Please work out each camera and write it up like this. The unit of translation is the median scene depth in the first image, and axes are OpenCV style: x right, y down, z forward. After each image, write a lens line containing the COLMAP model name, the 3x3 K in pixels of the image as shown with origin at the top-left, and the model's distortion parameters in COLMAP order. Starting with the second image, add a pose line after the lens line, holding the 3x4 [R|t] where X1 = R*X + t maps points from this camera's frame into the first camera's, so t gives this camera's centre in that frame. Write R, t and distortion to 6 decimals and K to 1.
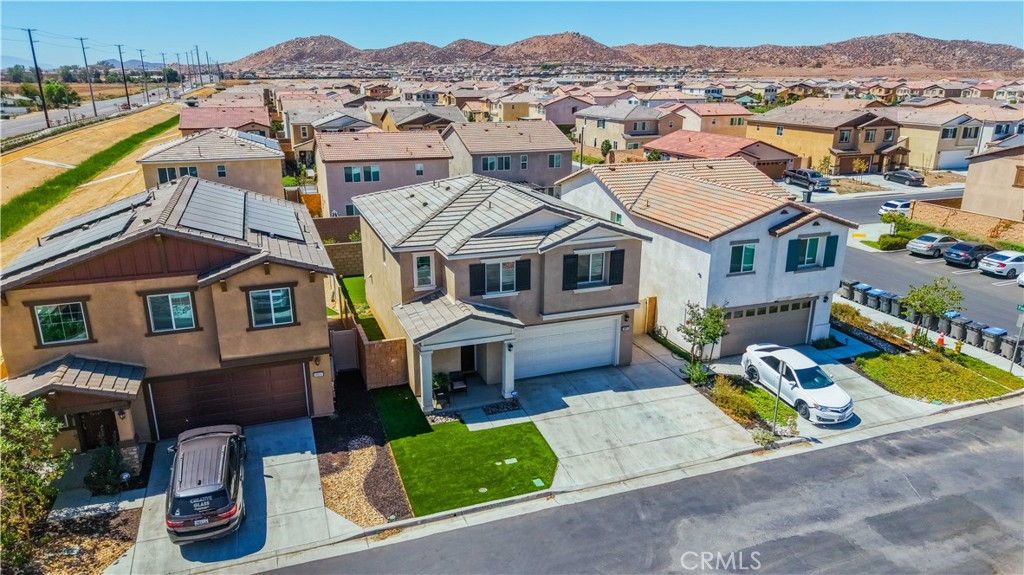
lens RADIAL K [[683.7, 0, 517.0], [0, 683.7, 289.6], [0, 0, 1]] dist [0.022034, -0.022546]
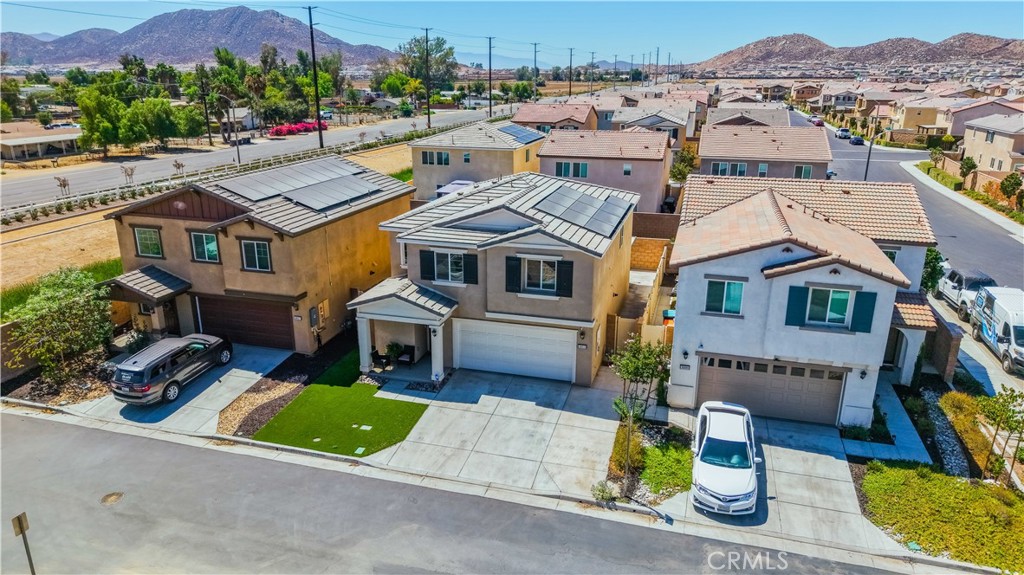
lens RADIAL K [[683.7, 0, 512.0], [0, 683.7, 288.3], [0, 0, 1]] dist [0.022034, -0.022546]
pose [[0.807499, 0.179758, -0.561812, 0.643946], [-0.180549, 0.982043, 0.054711, -0.060220], [0.561558, 0.057256, 0.825454, 0.181231]]
